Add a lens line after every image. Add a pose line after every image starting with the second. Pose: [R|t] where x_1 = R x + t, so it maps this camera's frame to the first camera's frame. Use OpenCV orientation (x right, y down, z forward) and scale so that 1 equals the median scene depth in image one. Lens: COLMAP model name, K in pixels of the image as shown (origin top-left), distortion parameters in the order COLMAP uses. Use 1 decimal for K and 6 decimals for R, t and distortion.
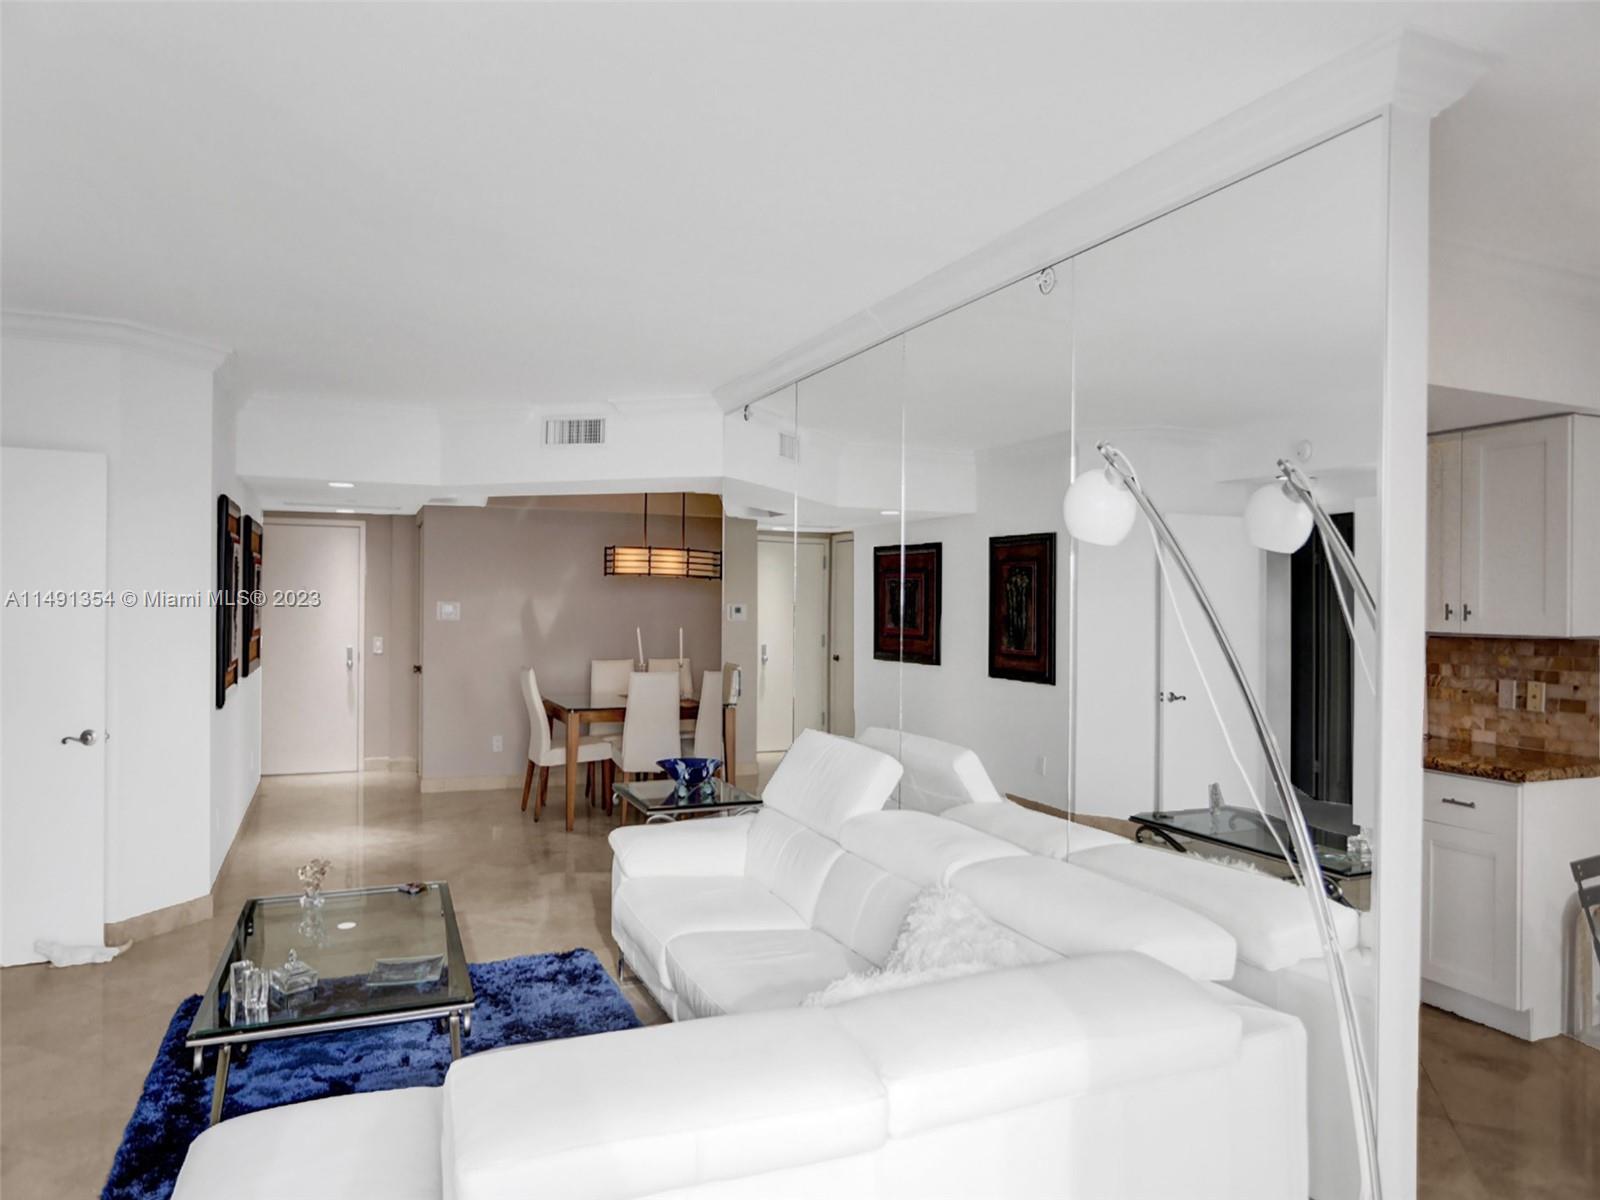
lens RADIAL K [[1027.9, 0, 800.0], [0, 1027.9, 600.0], [0, 0, 1]] dist [-0.086093, 0.064412]
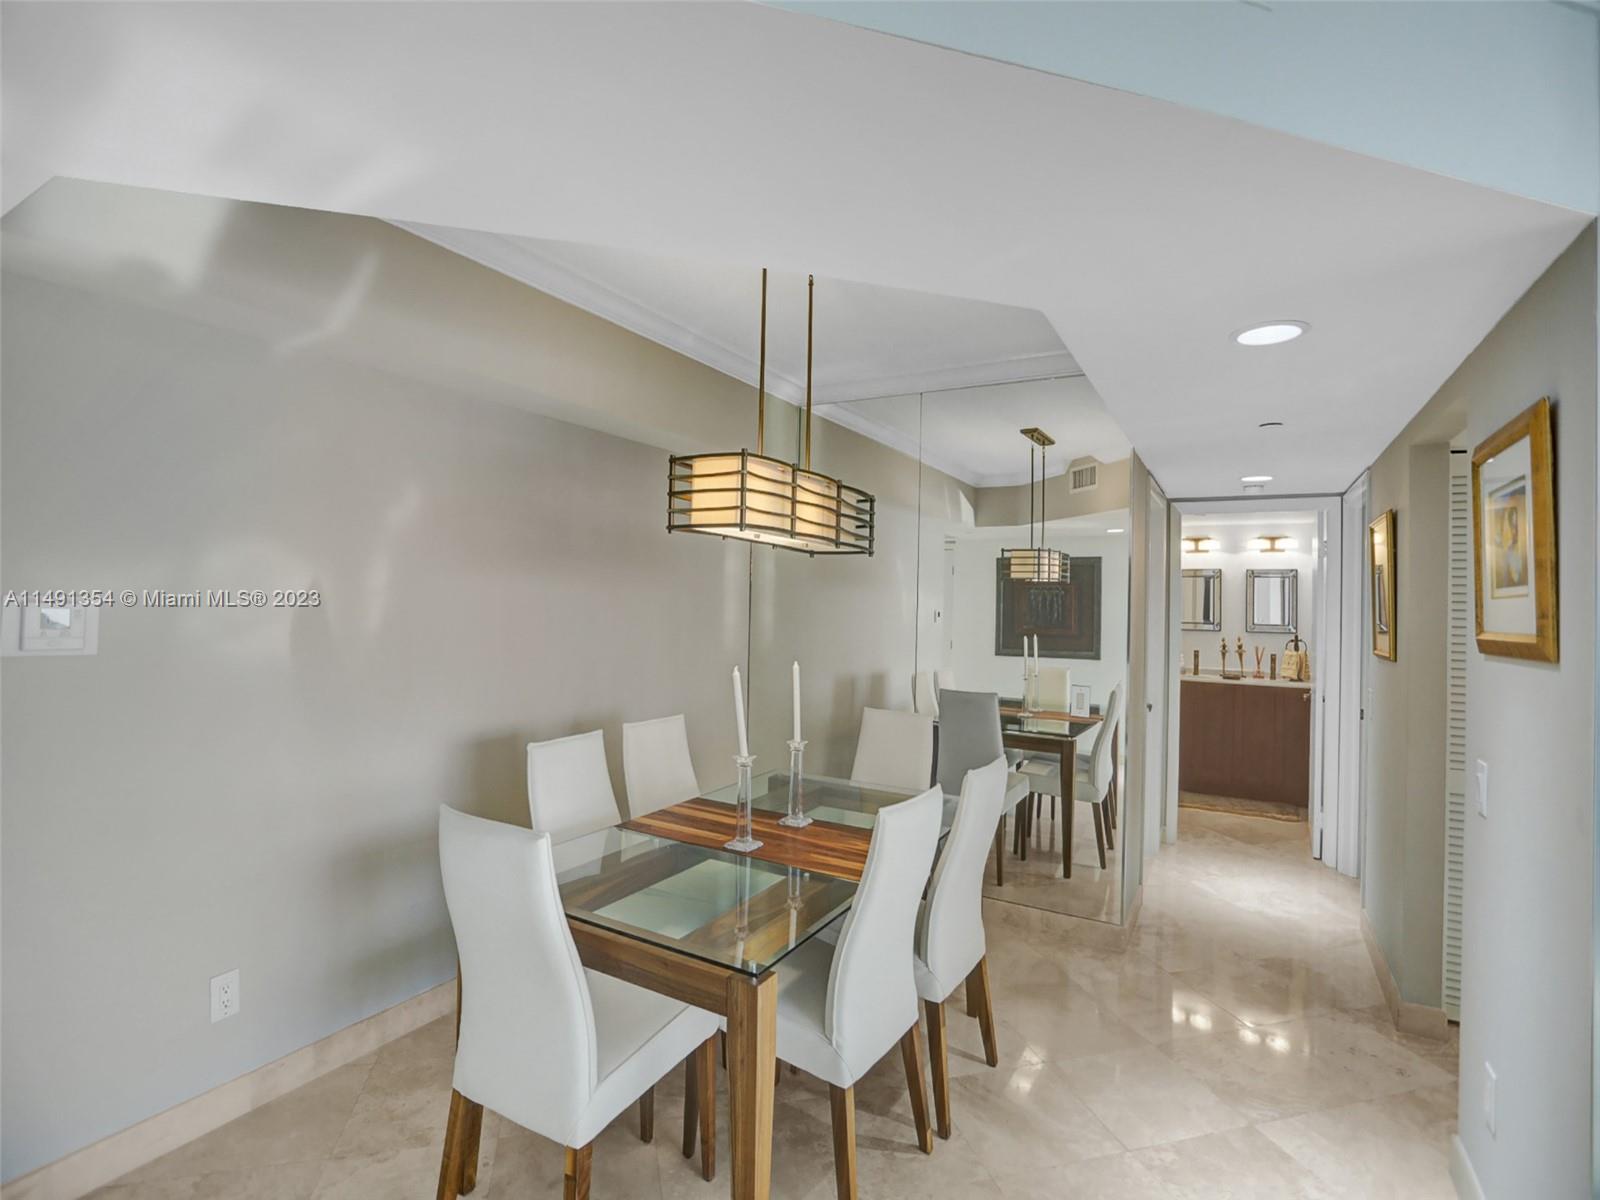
lens RADIAL K [[772.9, 0, 799.4], [0, 772.9, 590.4], [0, 0, 1]] dist [-0.059741, 0.025038]
pose [[0.809641, 0.013064, 0.586780, -0.441305], [-0.017859, 0.999838, 0.002383, -0.005400], [-0.586653, -0.012409, 0.809743, 1.029531]]
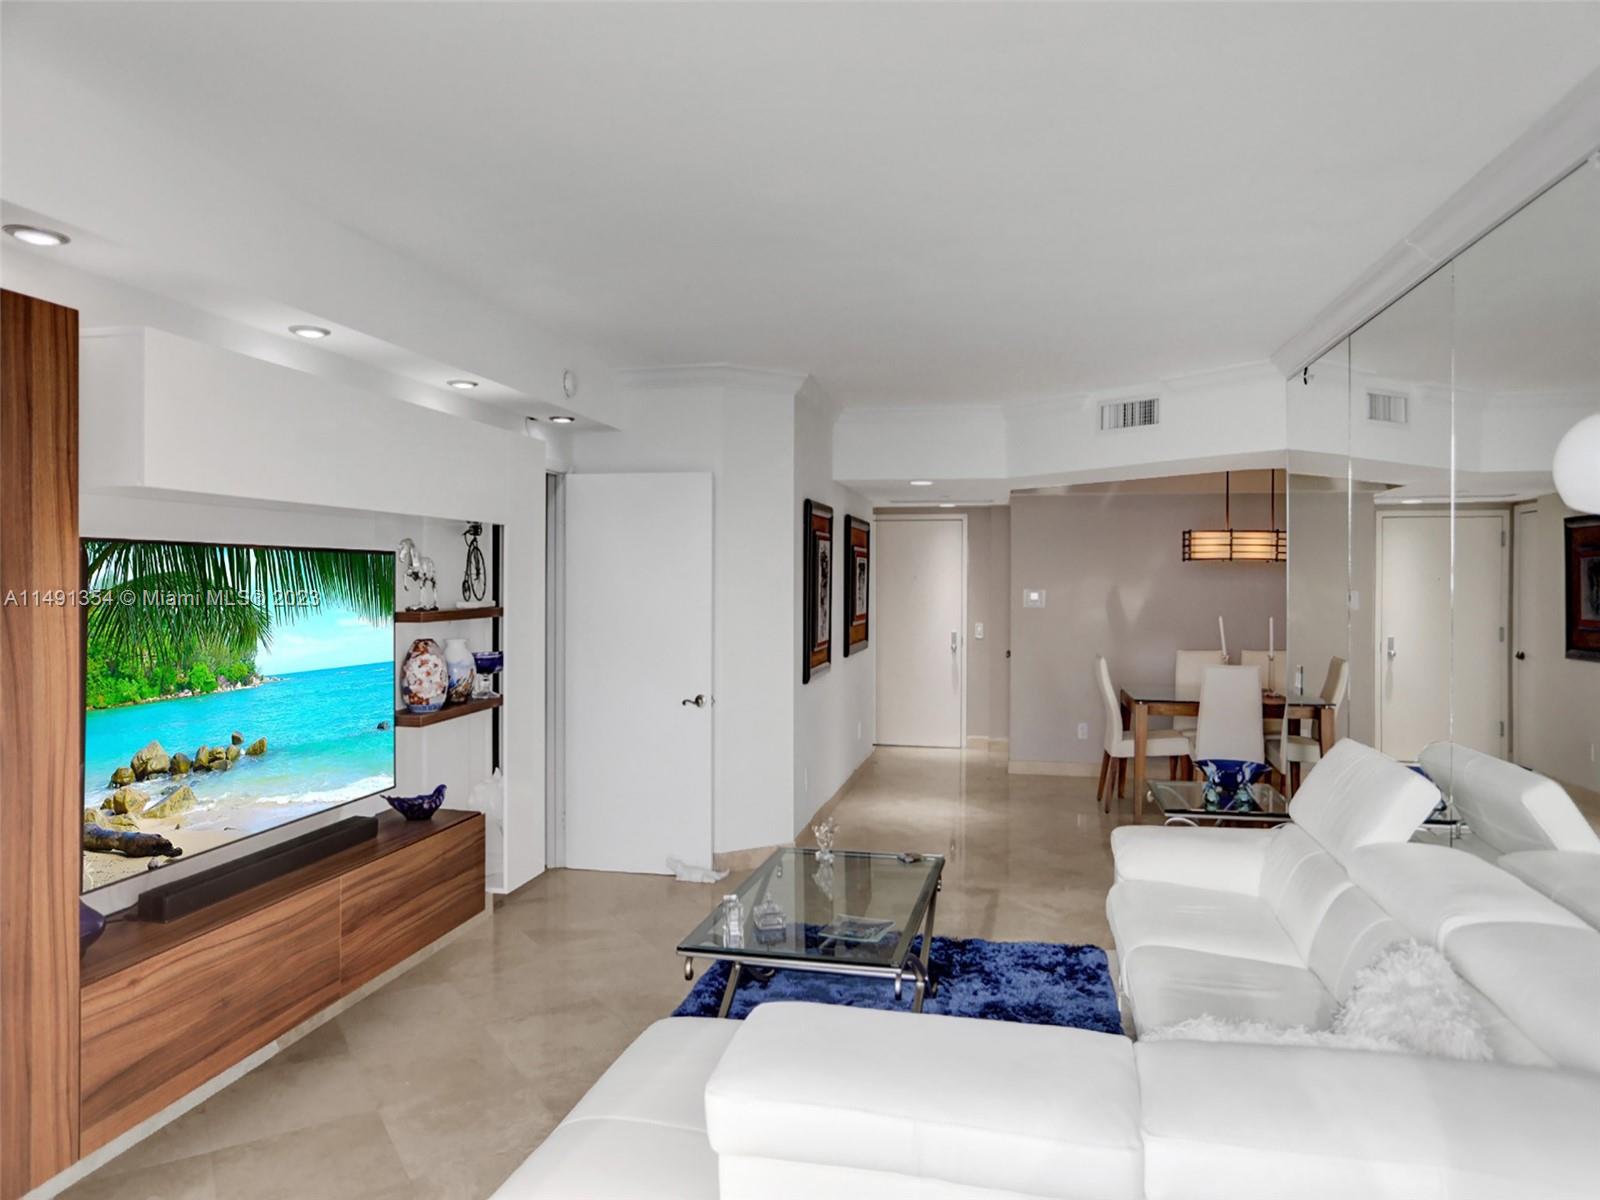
lens RADIAL K [[1033.8, 0, 799.4], [0, 1033.8, 583.5], [0, 0, 1]] dist [-0.038695, 0.004343]
pose [[0.804275, -0.006926, -0.594217, 0.124437], [0.005965, 0.999976, -0.003582, -0.002895], [0.594227, -0.000664, 0.804297, 0.031621]]
